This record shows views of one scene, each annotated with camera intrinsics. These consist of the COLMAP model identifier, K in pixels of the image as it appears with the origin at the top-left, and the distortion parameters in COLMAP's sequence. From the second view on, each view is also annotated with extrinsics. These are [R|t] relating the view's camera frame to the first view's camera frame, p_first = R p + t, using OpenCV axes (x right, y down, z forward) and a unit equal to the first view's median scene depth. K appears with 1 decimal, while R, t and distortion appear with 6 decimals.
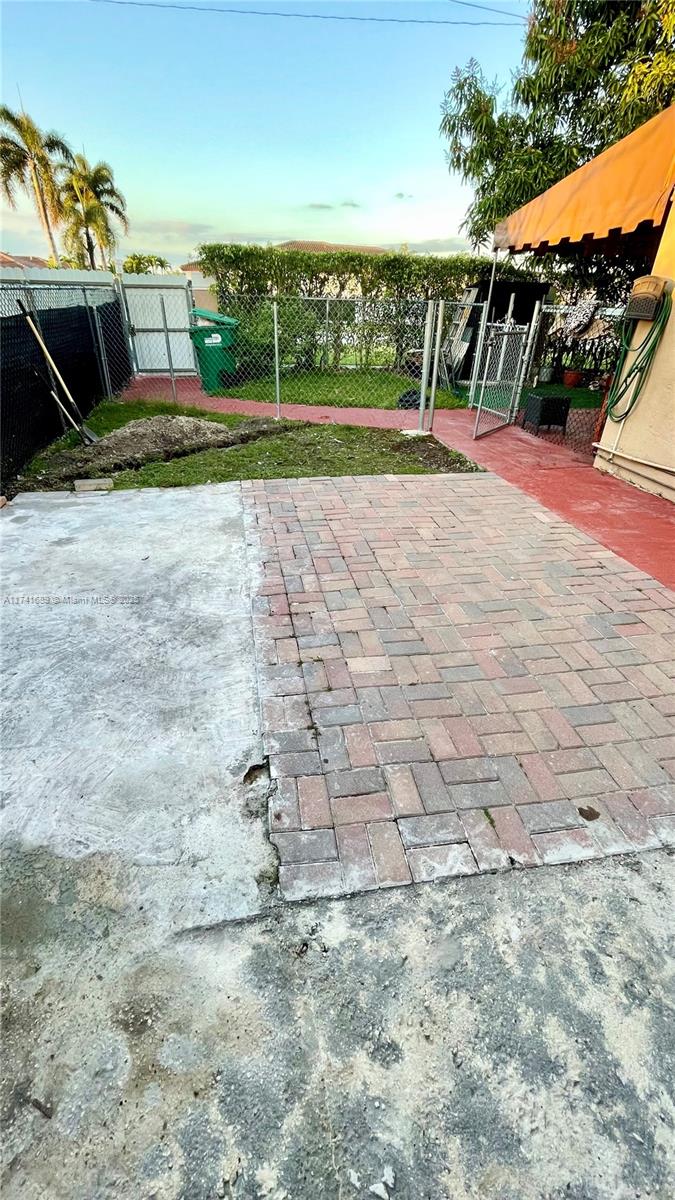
lens RADIAL K [[480.0, 0, 332.4], [0, 480.0, 585.5], [0, 0, 1]] dist [-0.001292, -0.000159]
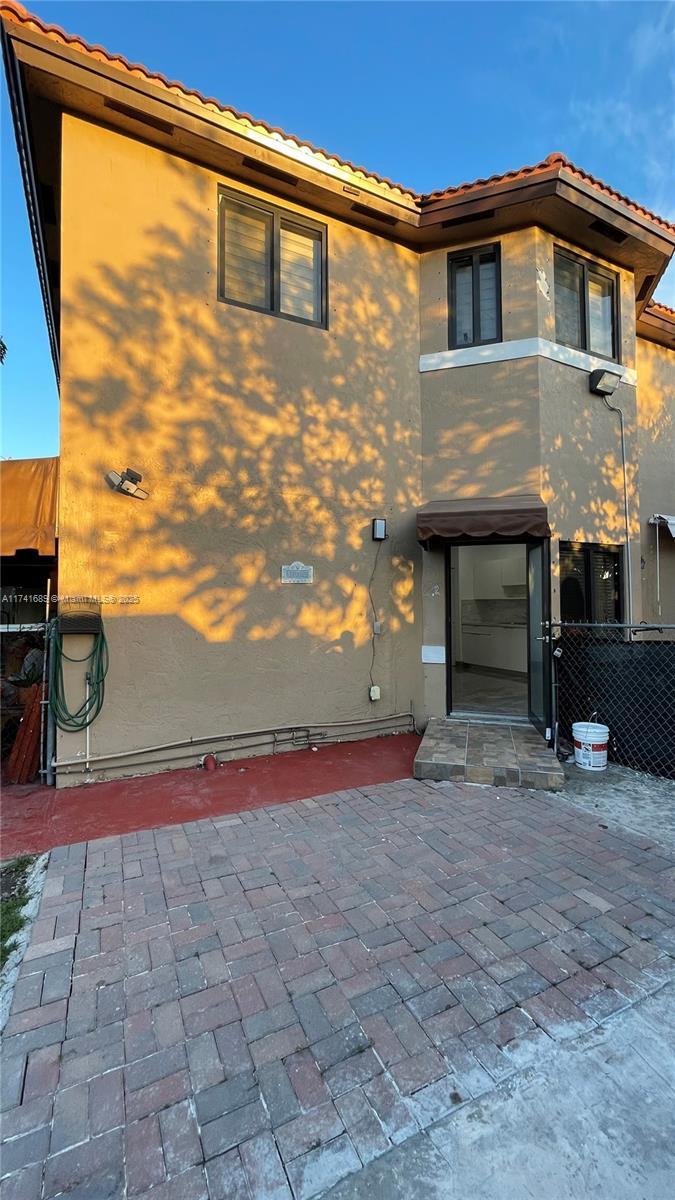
lens RADIAL K [[480.0, 0, 332.4], [0, 480.0, 585.5], [0, 0, 1]] dist [-0.001292, -0.000159]
pose [[-0.258827, 0.015038, 0.965807, -0.590177], [0.494590, 0.860922, 0.119140, -0.622700], [-0.829692, 0.508515, -0.230267, 0.920841]]
